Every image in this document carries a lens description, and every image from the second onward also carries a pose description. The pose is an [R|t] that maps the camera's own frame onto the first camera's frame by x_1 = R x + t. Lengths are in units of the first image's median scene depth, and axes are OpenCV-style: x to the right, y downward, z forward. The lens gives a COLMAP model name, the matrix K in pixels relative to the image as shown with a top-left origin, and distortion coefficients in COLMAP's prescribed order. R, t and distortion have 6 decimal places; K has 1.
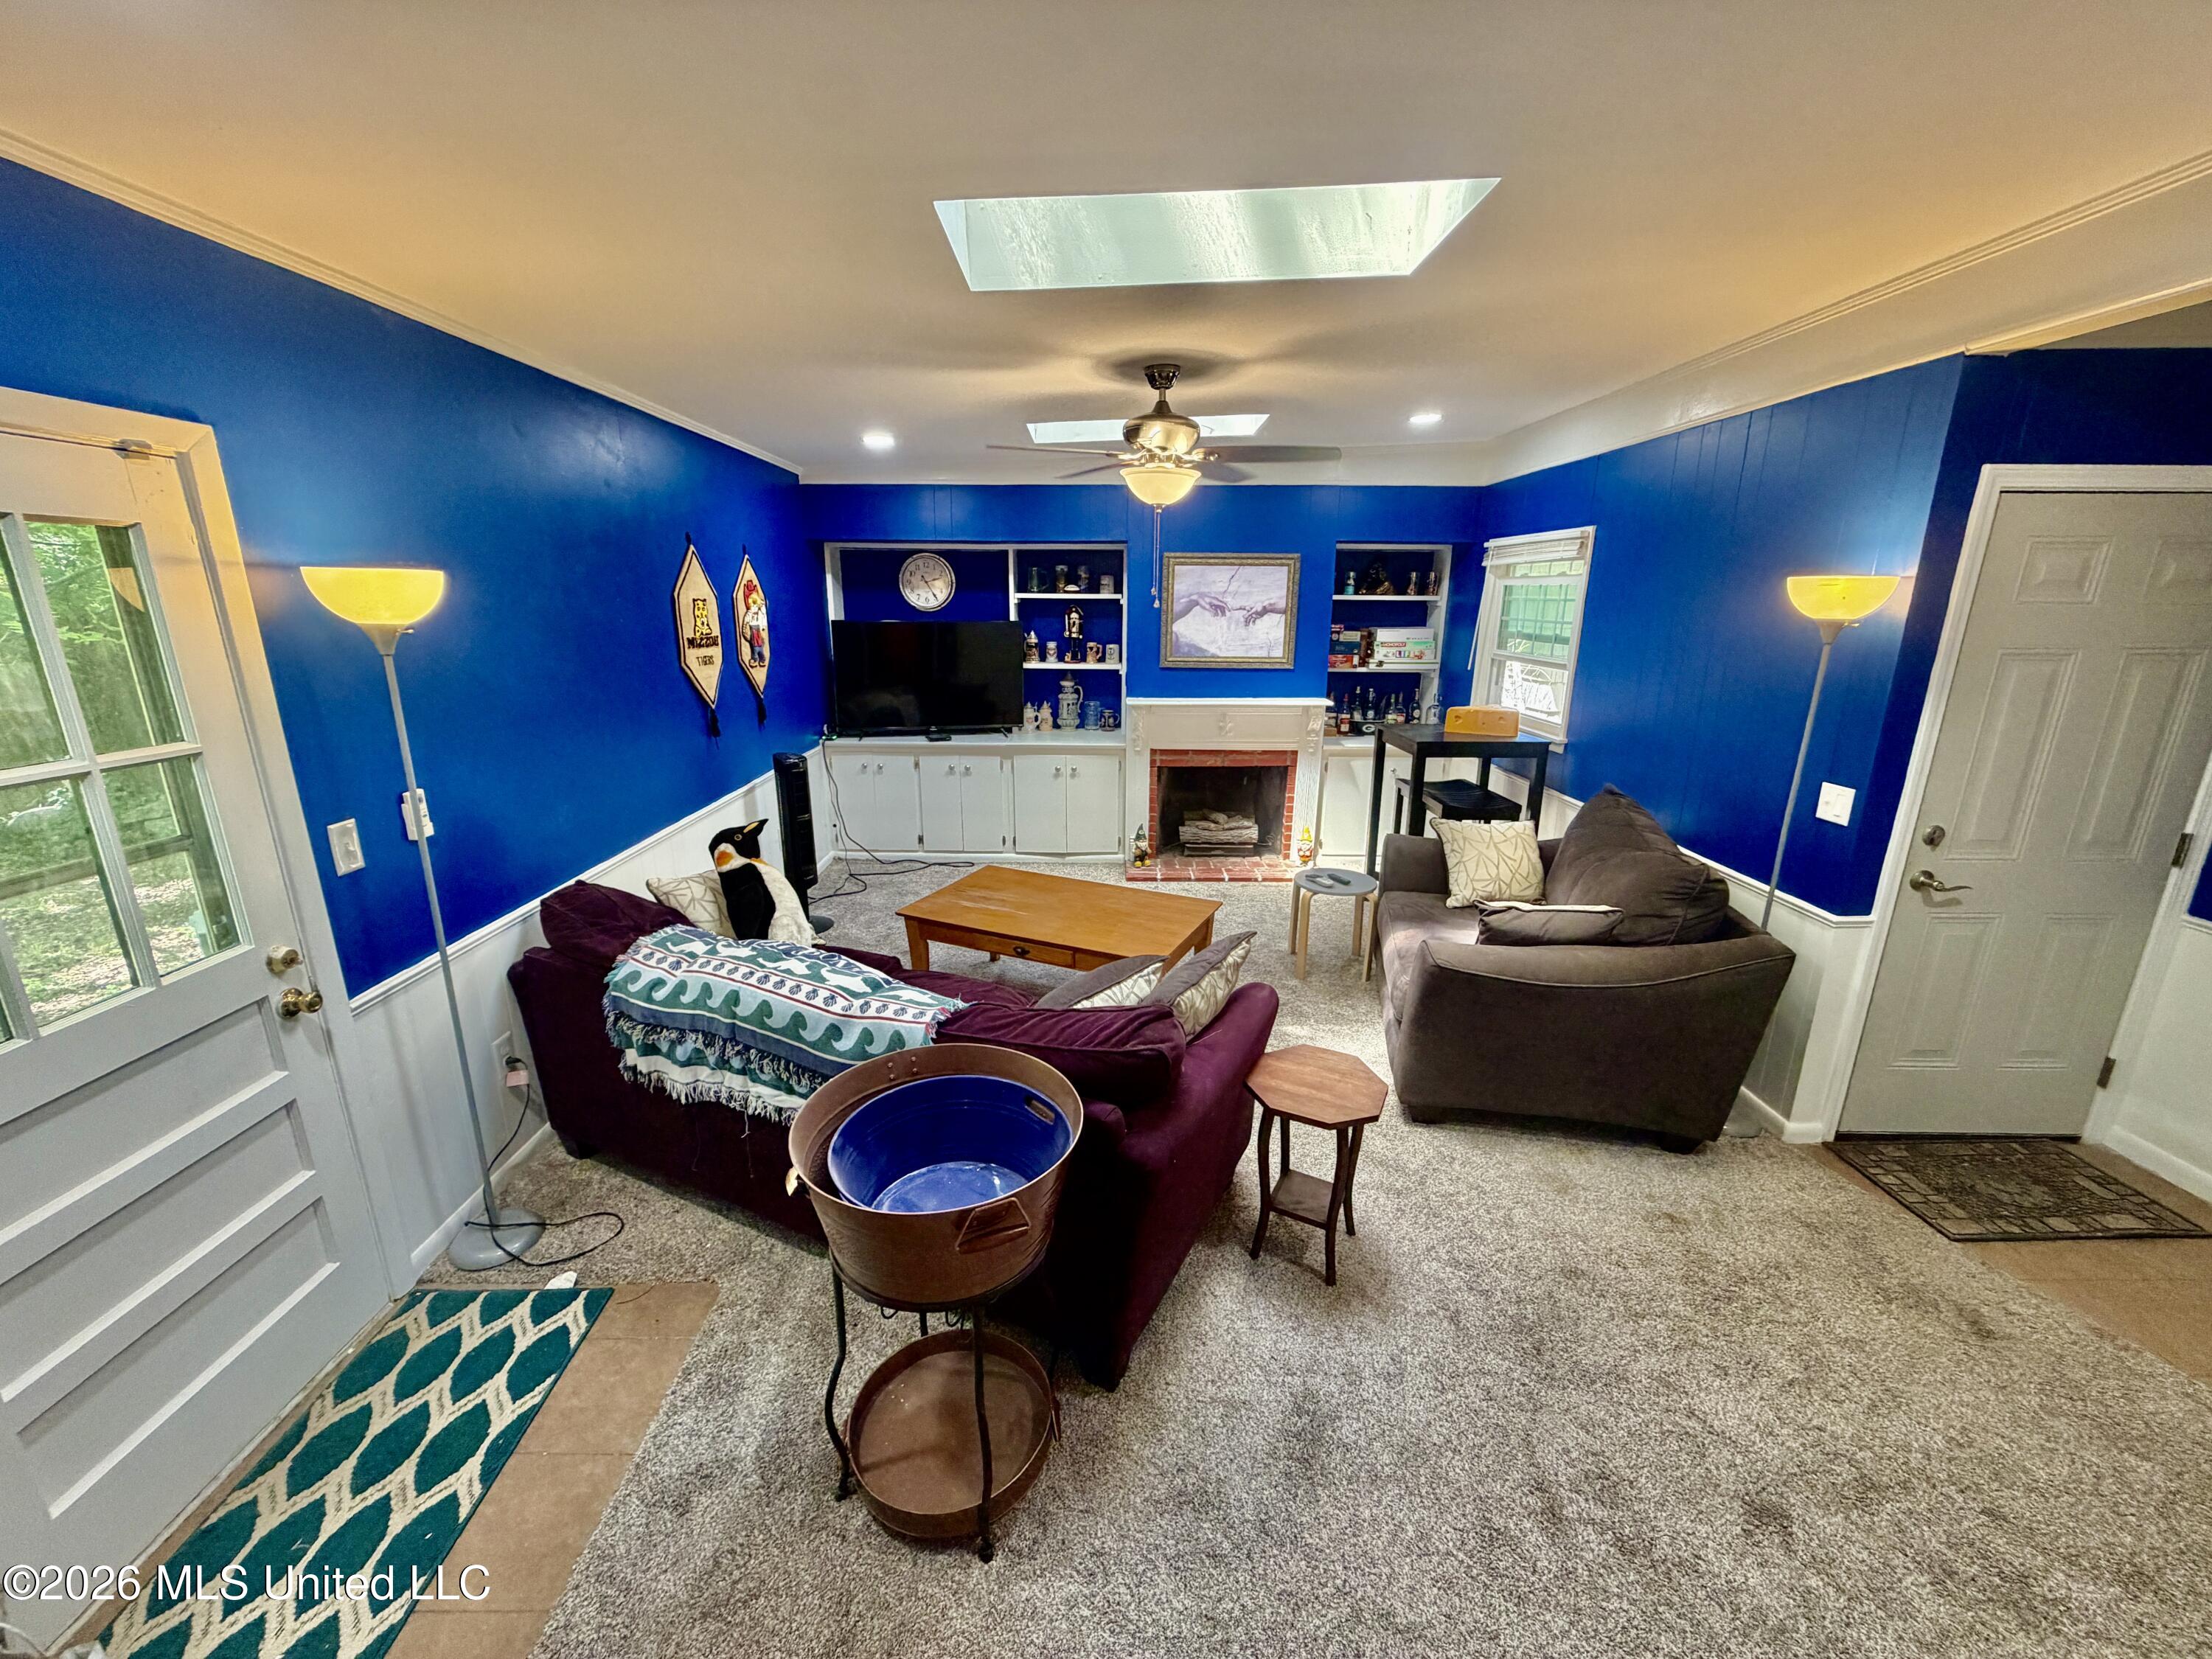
lens RADIAL K [[880.7, 0, 1098.5], [0, 880.7, 830.7], [0, 0, 1]] dist [0.000255, -0.000660]
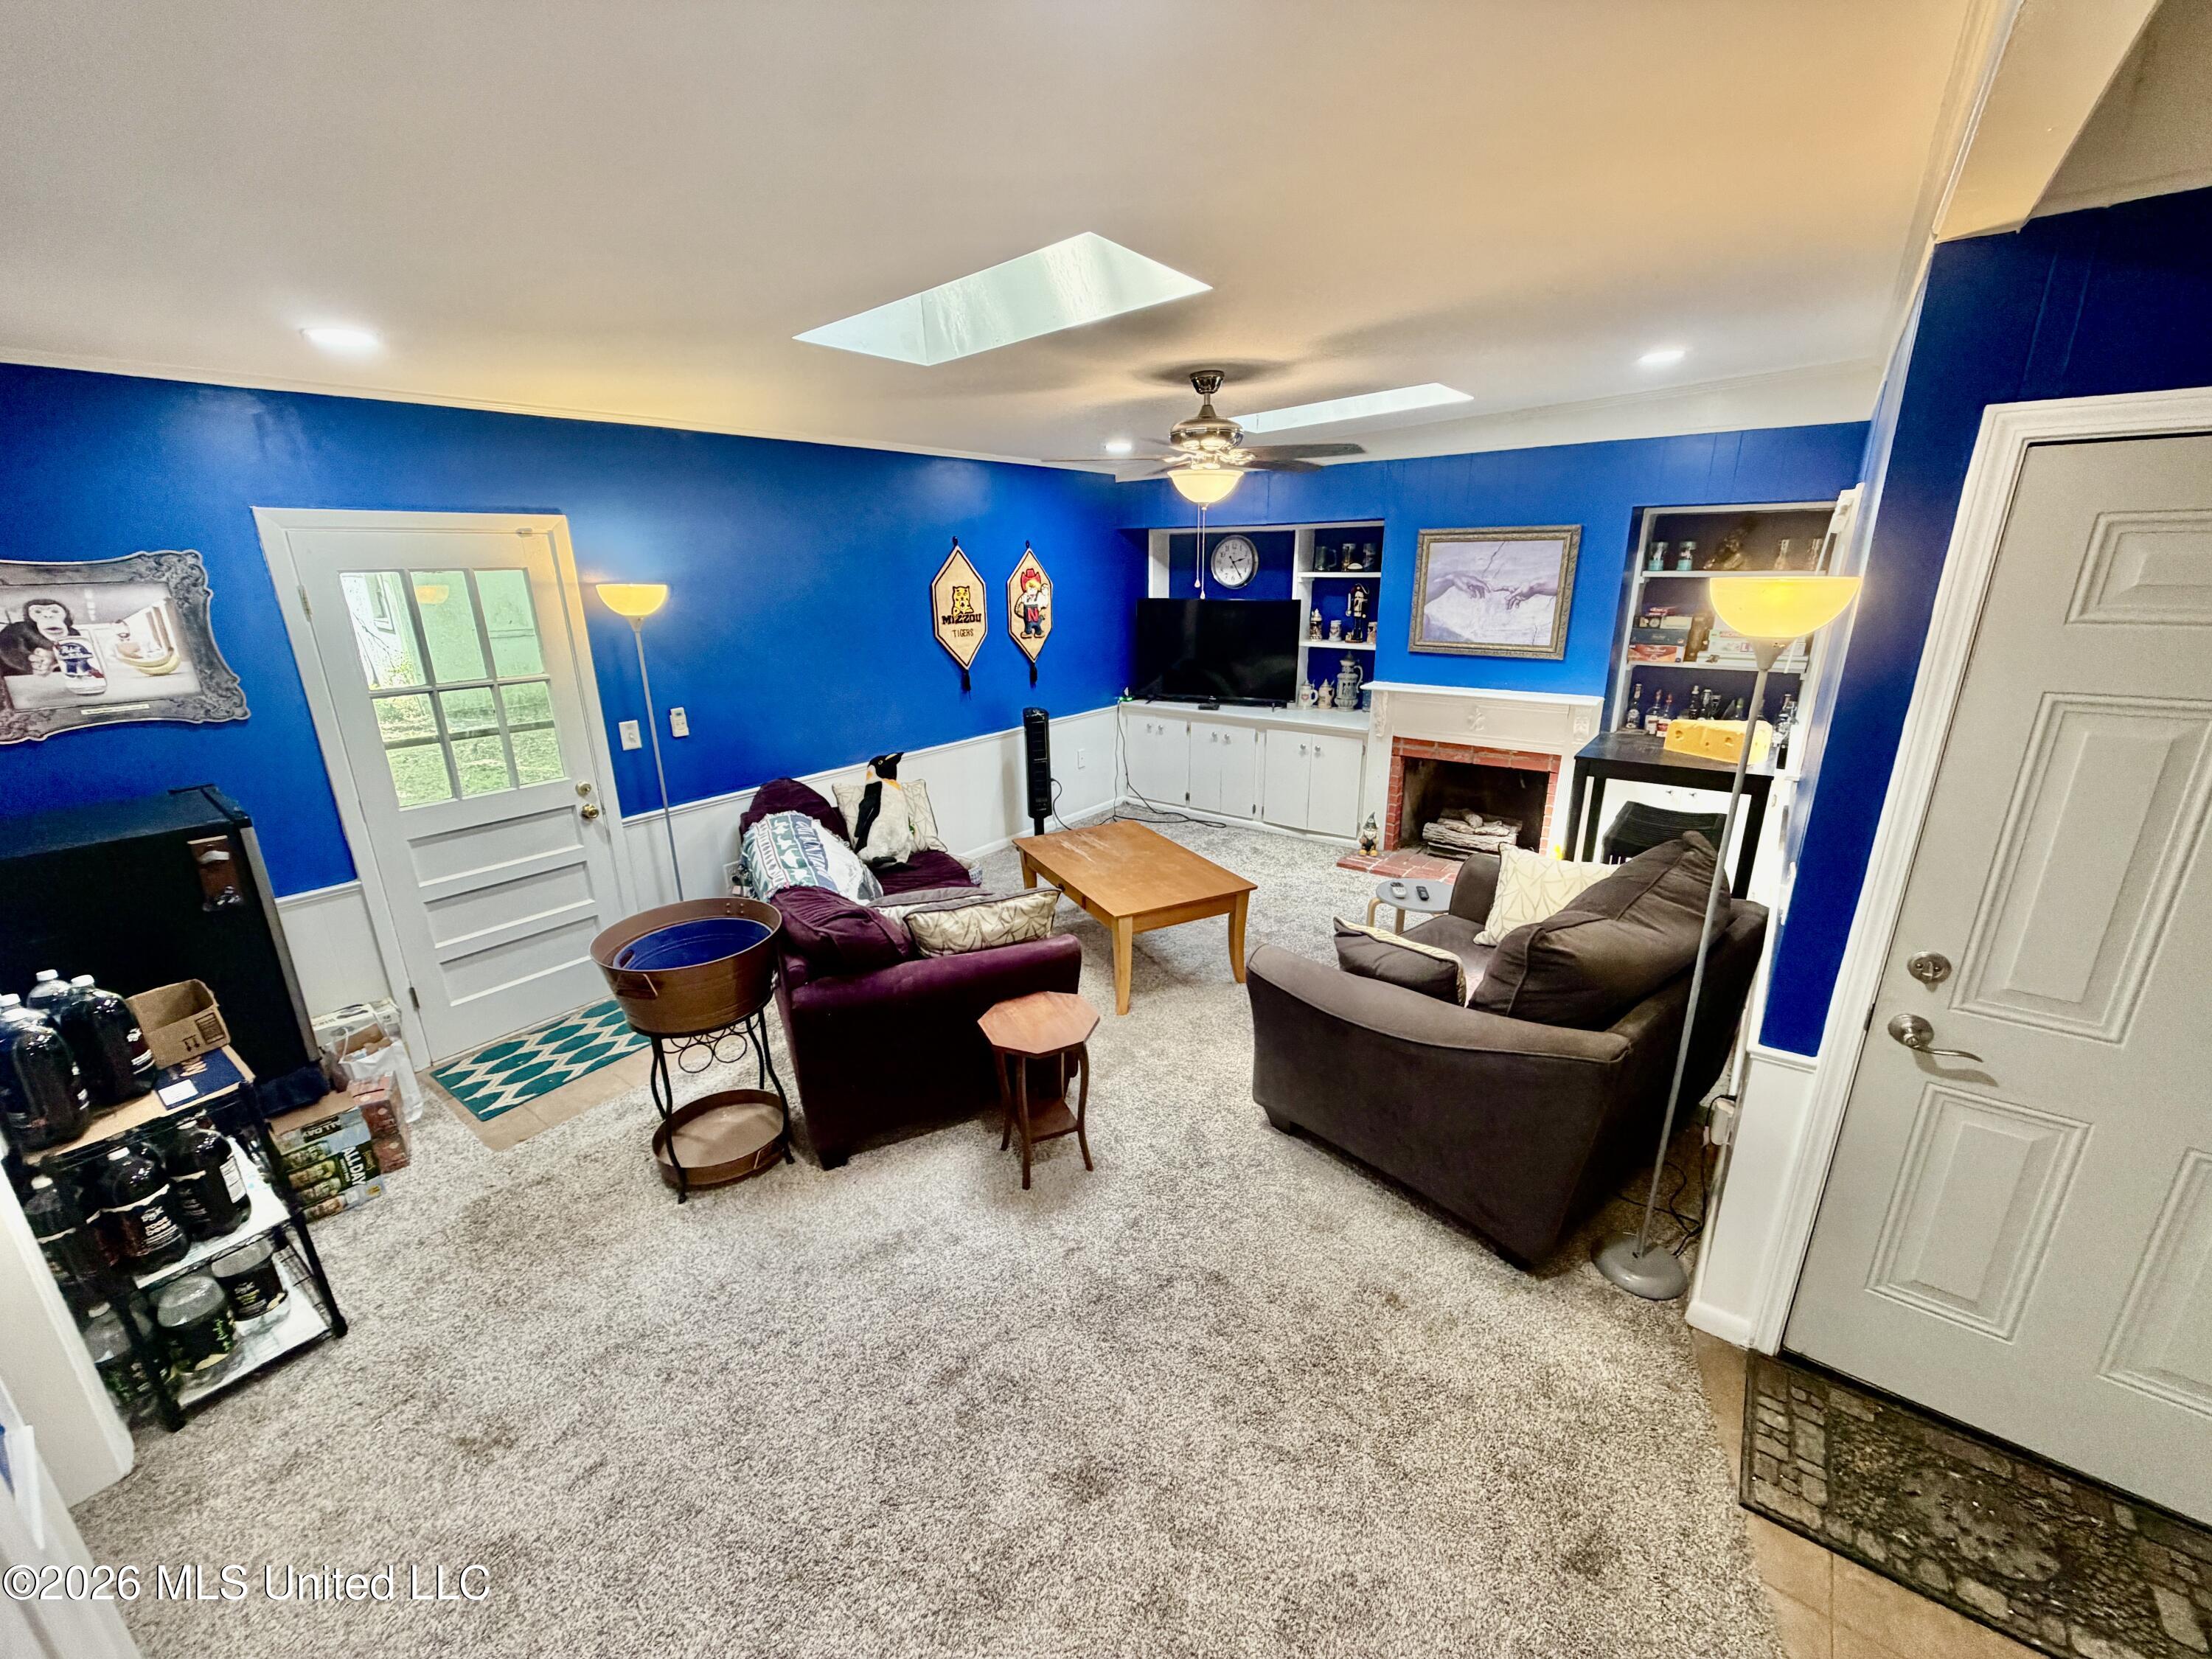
lens RADIAL K [[880.7, 0, 1100.1], [0, 880.7, 831.8], [0, 0, 1]] dist [0.000255, -0.000660]
pose [[0.789381, 0.165749, -0.591105, 0.408378], [-0.139811, 0.986098, 0.089799, -0.033206], [0.597771, 0.011758, 0.801581, 0.043762]]
